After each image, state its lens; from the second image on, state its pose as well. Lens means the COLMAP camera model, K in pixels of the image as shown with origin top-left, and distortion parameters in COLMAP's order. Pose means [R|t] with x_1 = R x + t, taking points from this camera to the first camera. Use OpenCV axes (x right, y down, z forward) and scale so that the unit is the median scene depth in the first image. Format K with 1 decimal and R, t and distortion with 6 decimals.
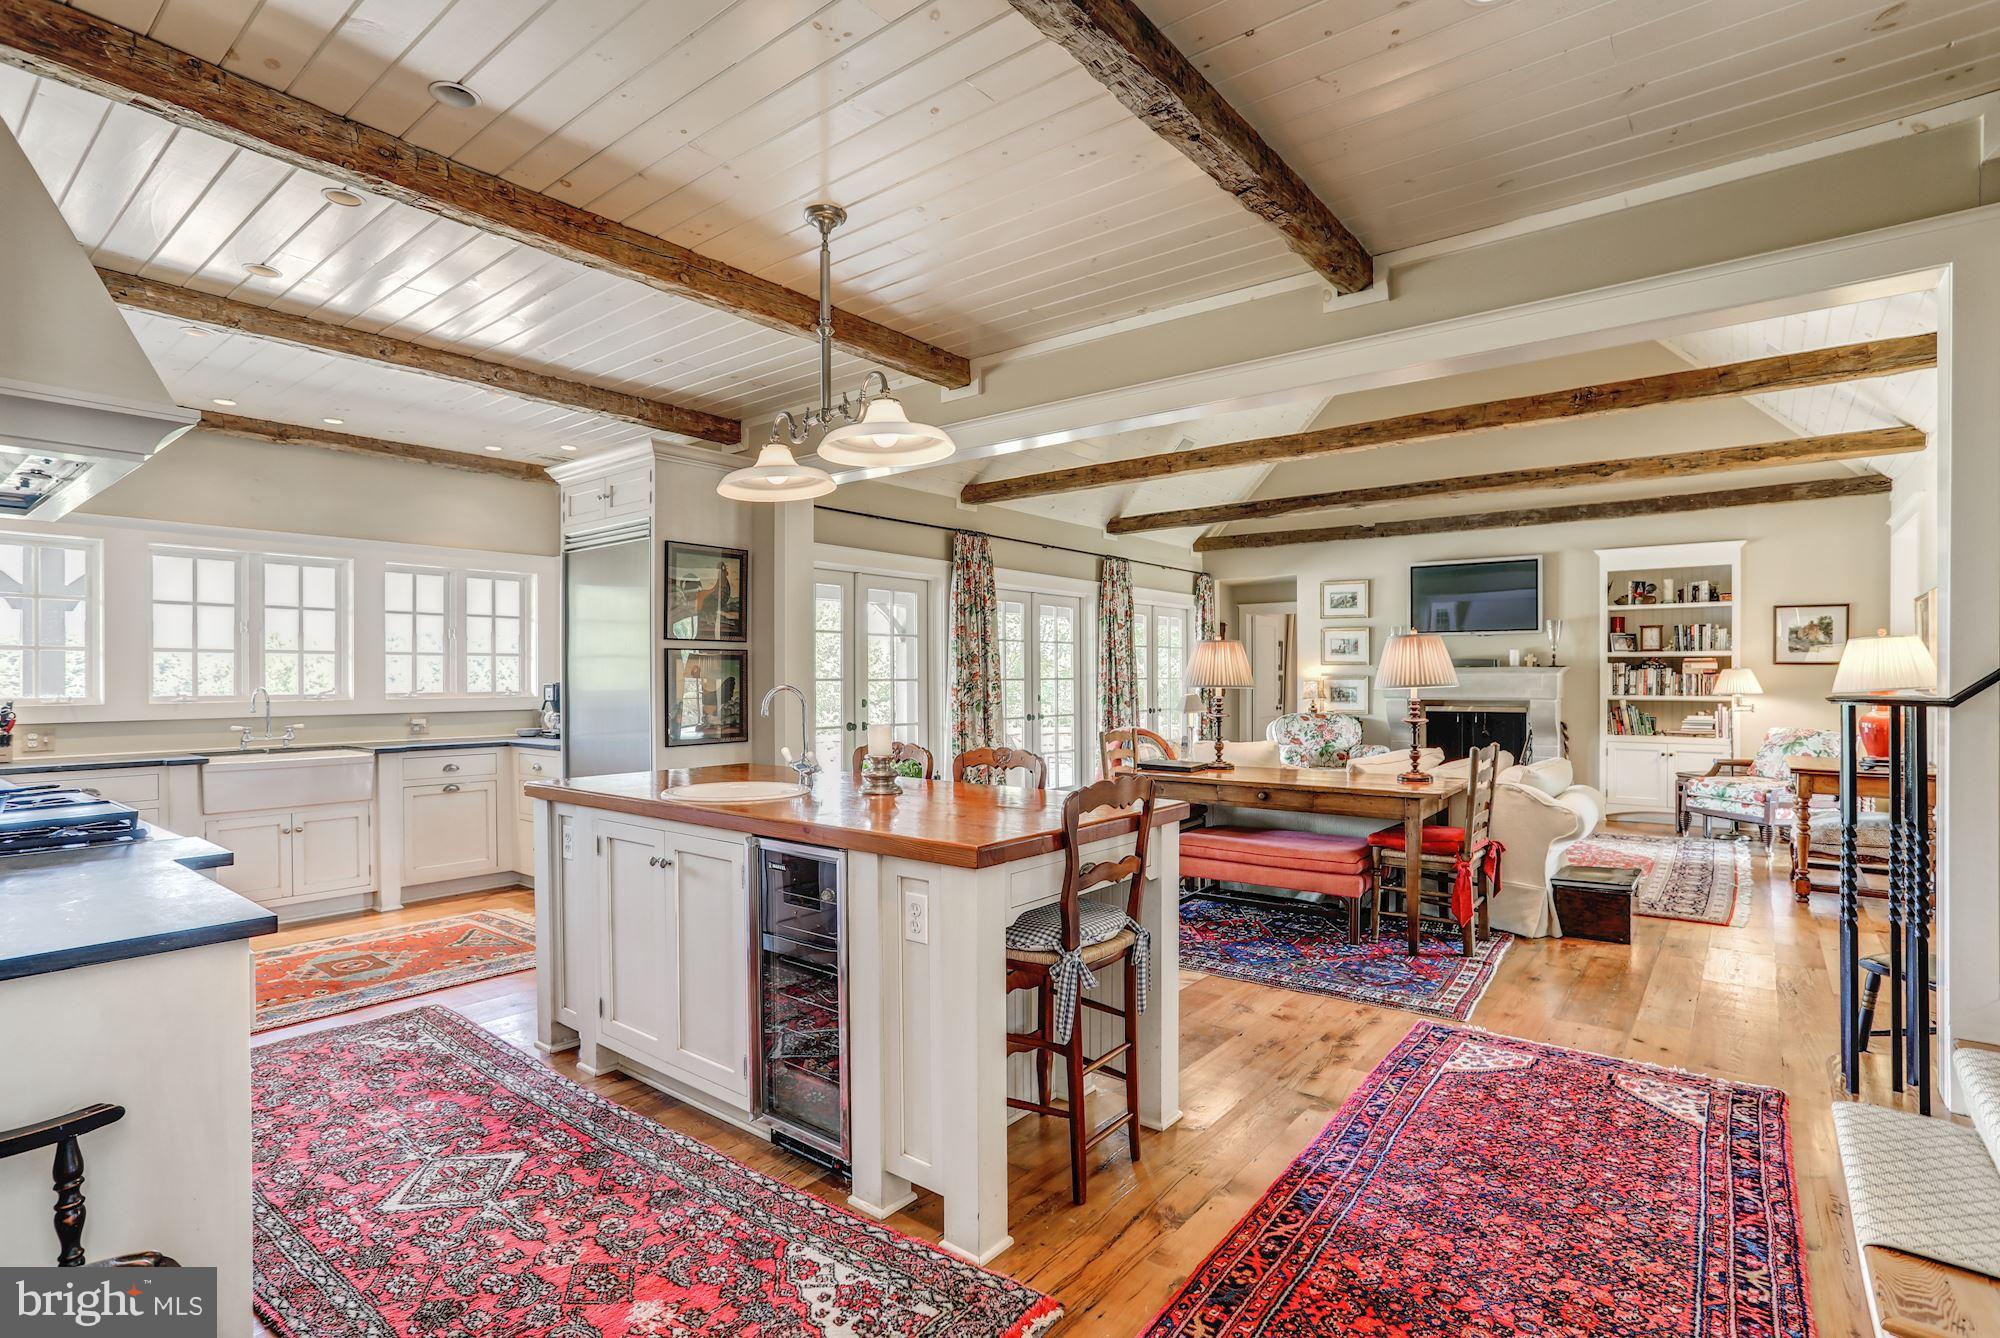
lens RADIAL K [[960.6, 0, 1004.5], [0, 960.6, 678.6], [0, 0, 1]] dist [-0.055865, 0.024122]
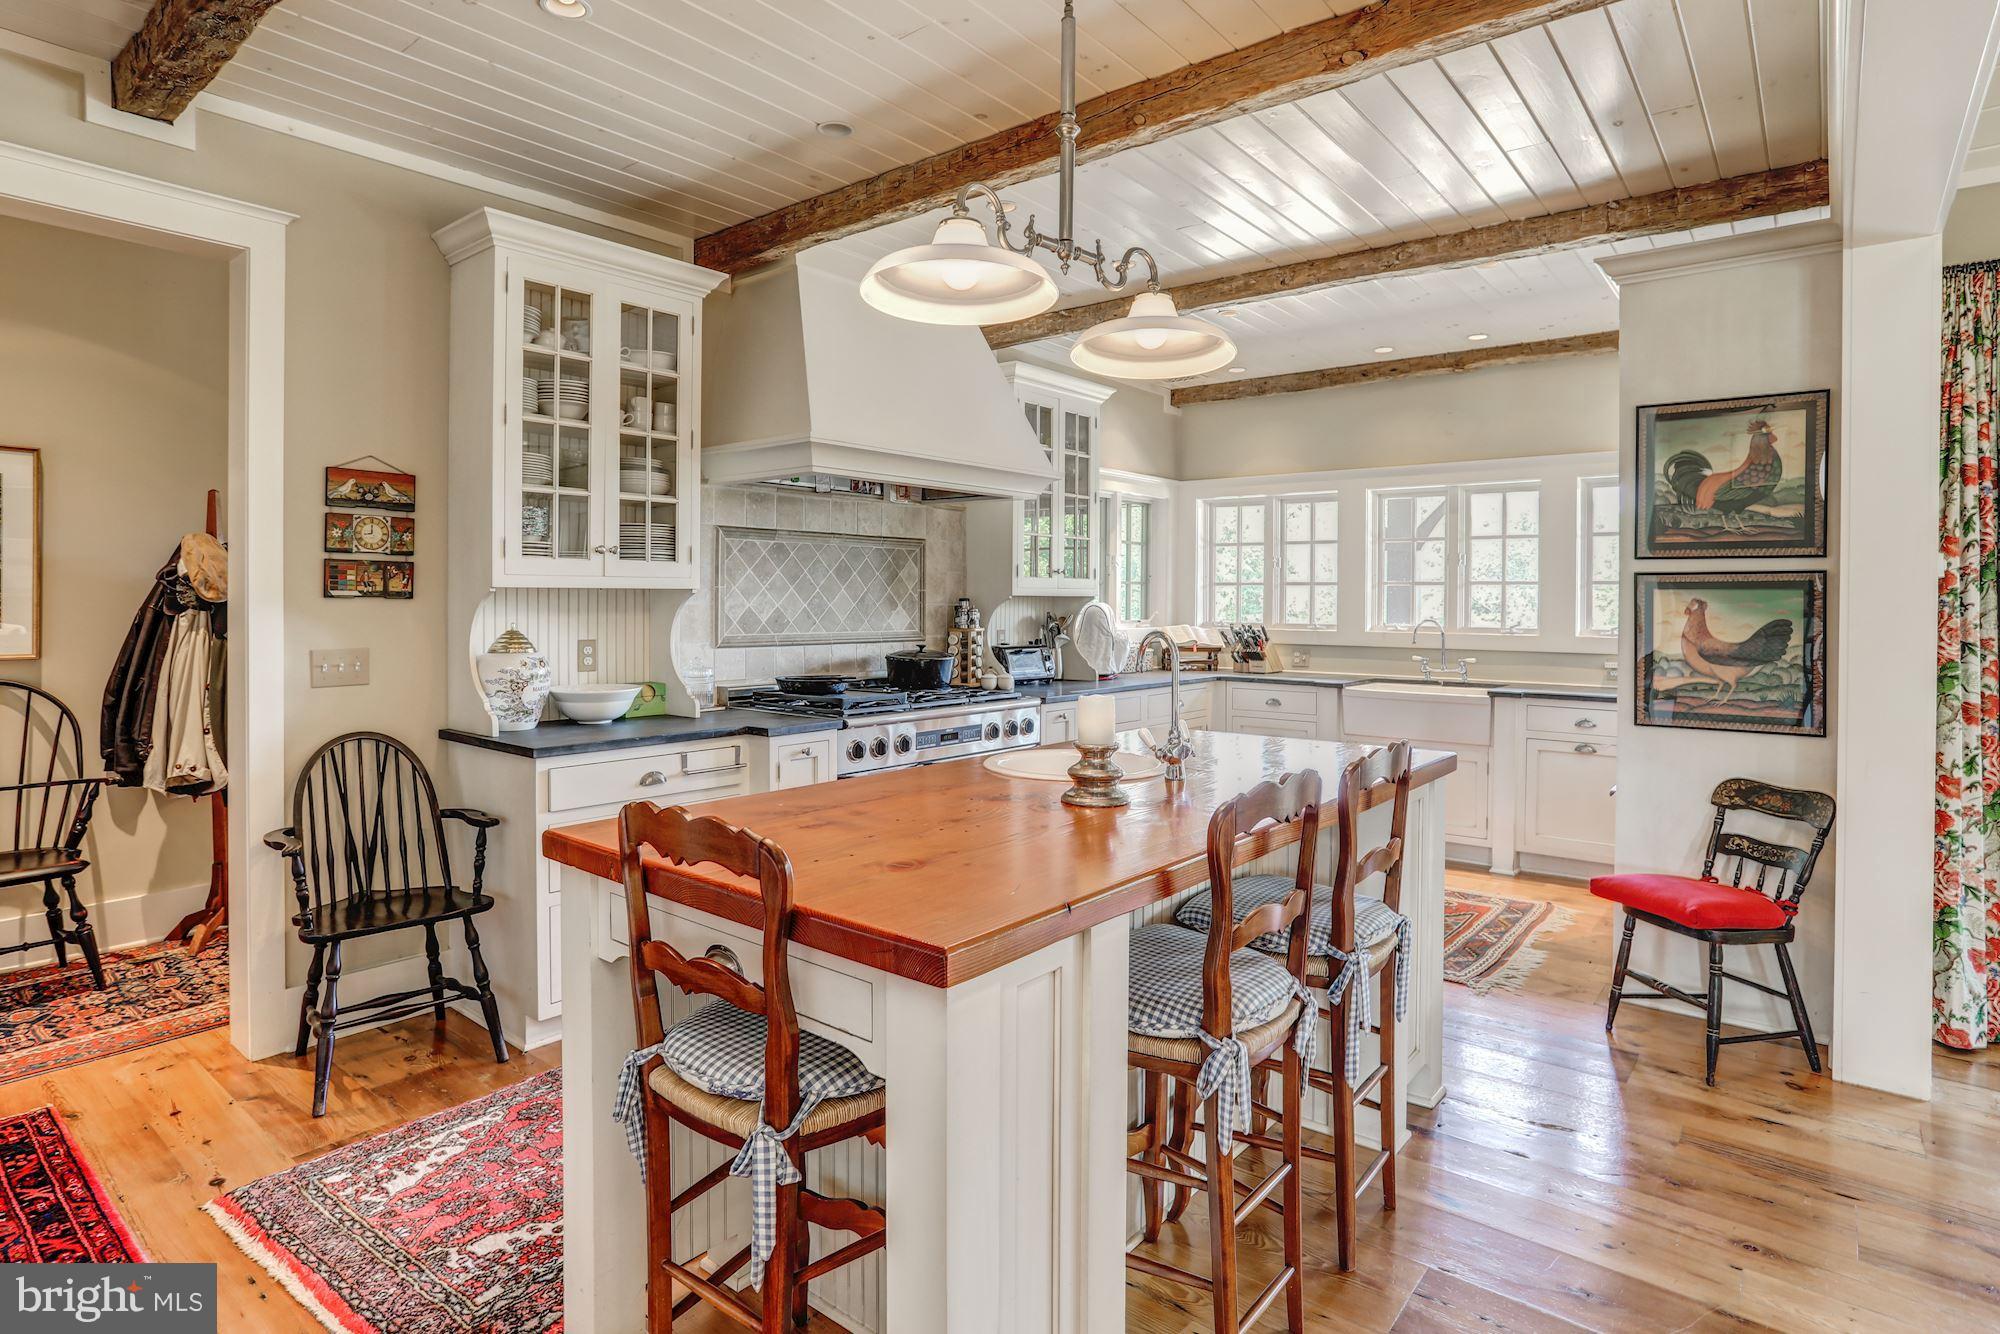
lens RADIAL K [[1042.3, 0, 997.8], [0, 1042.3, 602.3], [0, 0, 1]] dist [-0.036815, 0.000179]
pose [[-0.013301, 0.004557, -0.999901, 0.326268], [-0.010490, 0.999934, 0.004697, -0.009252], [0.999857, 0.010552, -0.013252, 0.538487]]
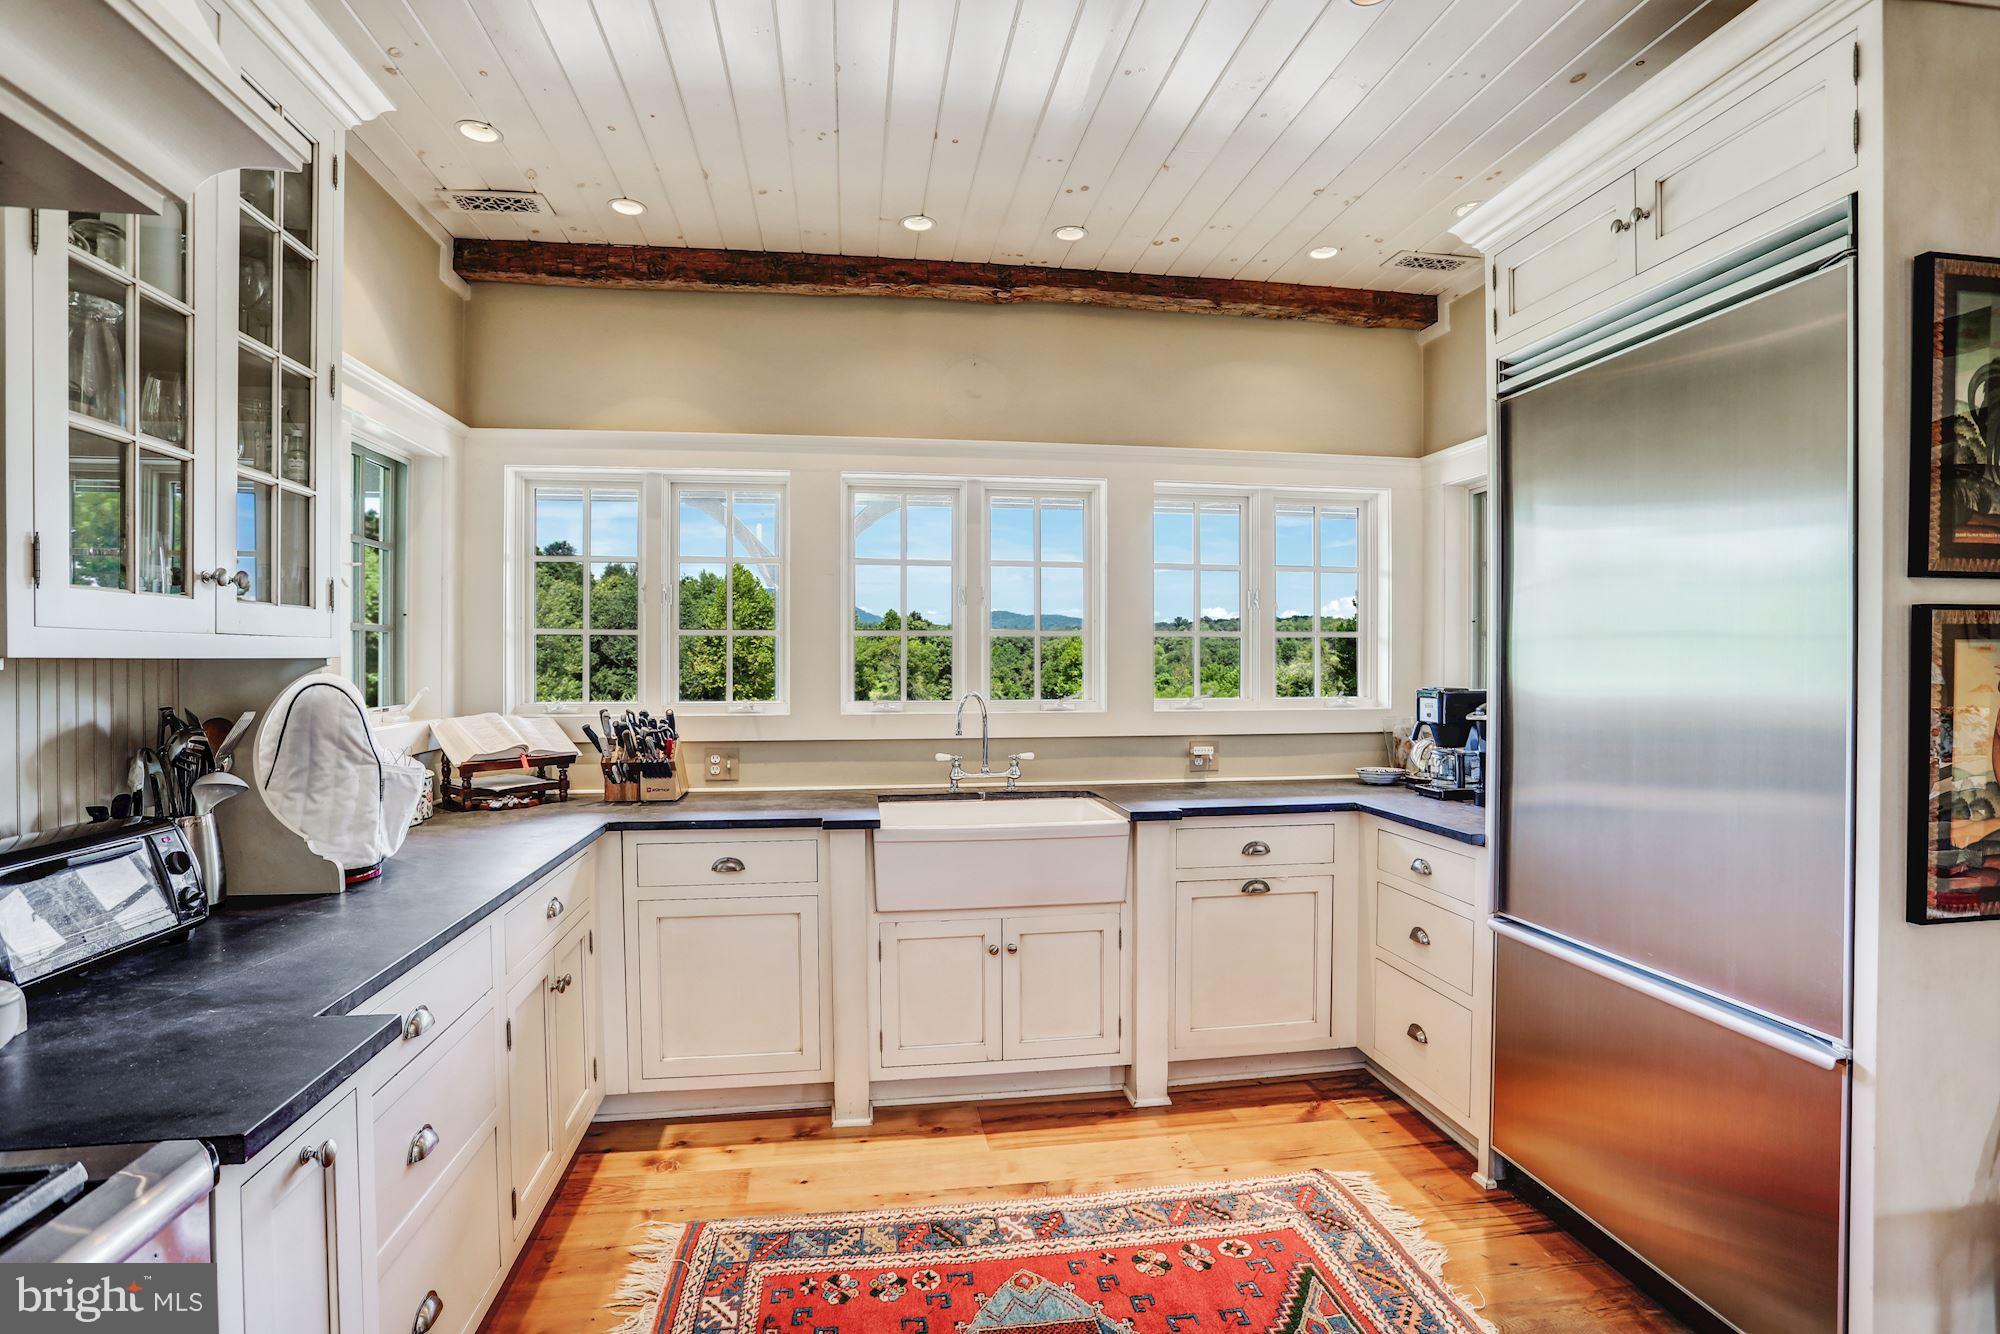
lens RADIAL K [[982.3, 0, 1000.0], [0, 982.3, 667.0], [0, 0, 1]] dist [-0.061329, 0.026944]
pose [[0.727978, 0.007123, -0.685563, -0.336612], [-0.003800, 0.999973, 0.006354, -0.011289], [0.685590, -0.002021, 0.727985, 0.536058]]
